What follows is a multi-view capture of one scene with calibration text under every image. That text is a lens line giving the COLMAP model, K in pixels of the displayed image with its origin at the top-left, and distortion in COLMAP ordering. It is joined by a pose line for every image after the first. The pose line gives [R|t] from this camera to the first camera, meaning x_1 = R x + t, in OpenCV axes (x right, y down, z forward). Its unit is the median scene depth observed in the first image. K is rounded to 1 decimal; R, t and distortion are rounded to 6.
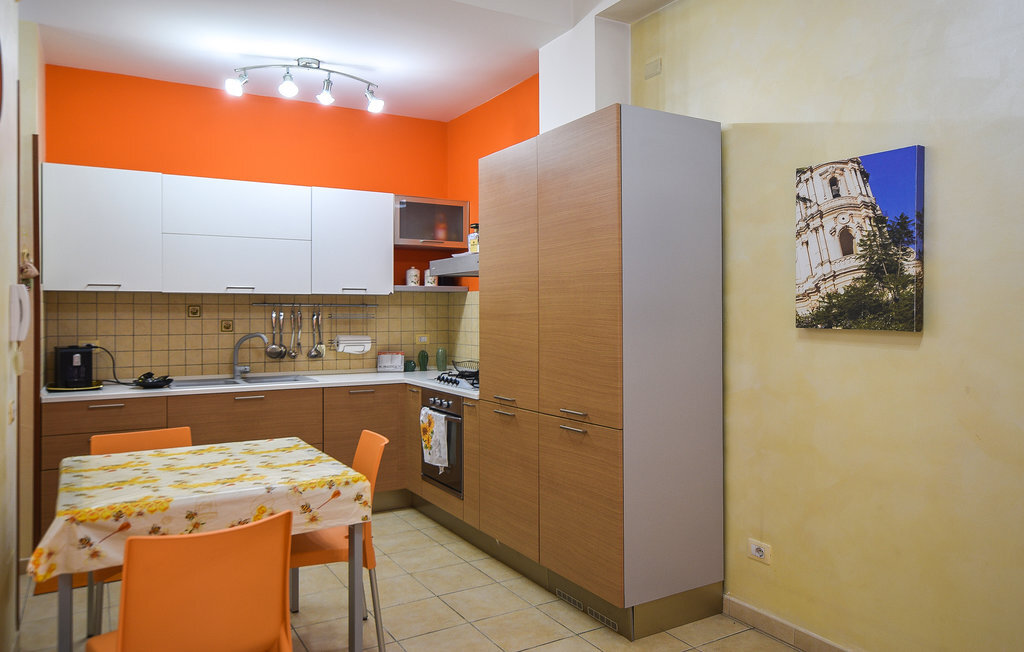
lens RADIAL K [[693.8, 0, 512.0], [0, 693.8, 326.0], [0, 0, 1]] dist [0.004658, 0.002077]
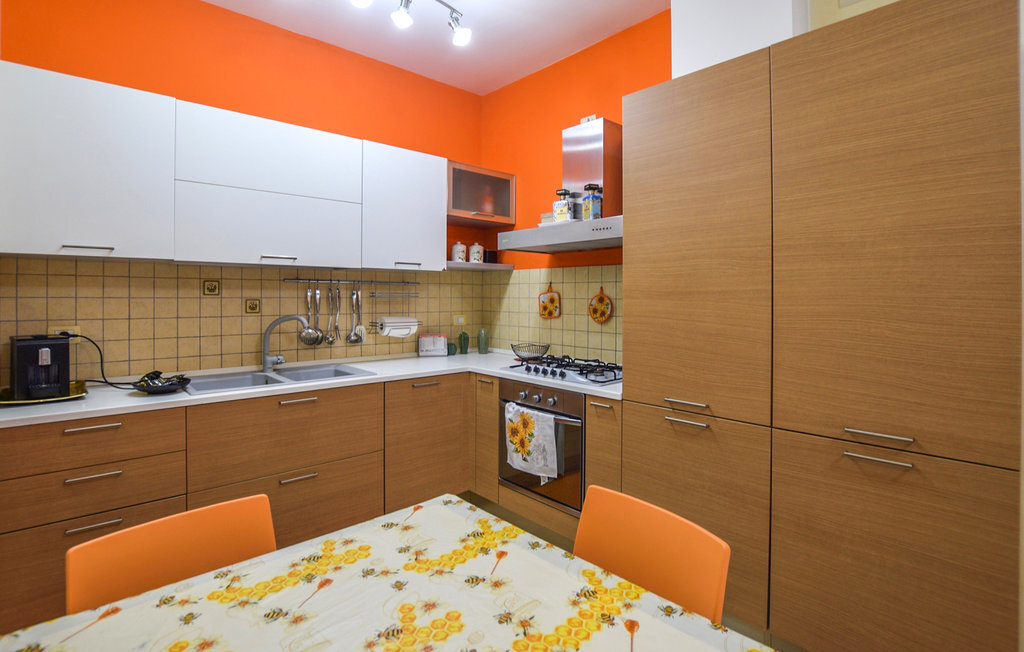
lens RADIAL K [[498.9, 0, 508.4], [0, 498.9, 306.6], [0, 0, 1]] dist [-0.030462, 0.000043]
pose [[0.982238, 0.000240, 0.187641, -0.228795], [-0.000869, 0.999994, 0.003269, -0.001851], [-0.187639, -0.003374, 0.982232, 0.381728]]
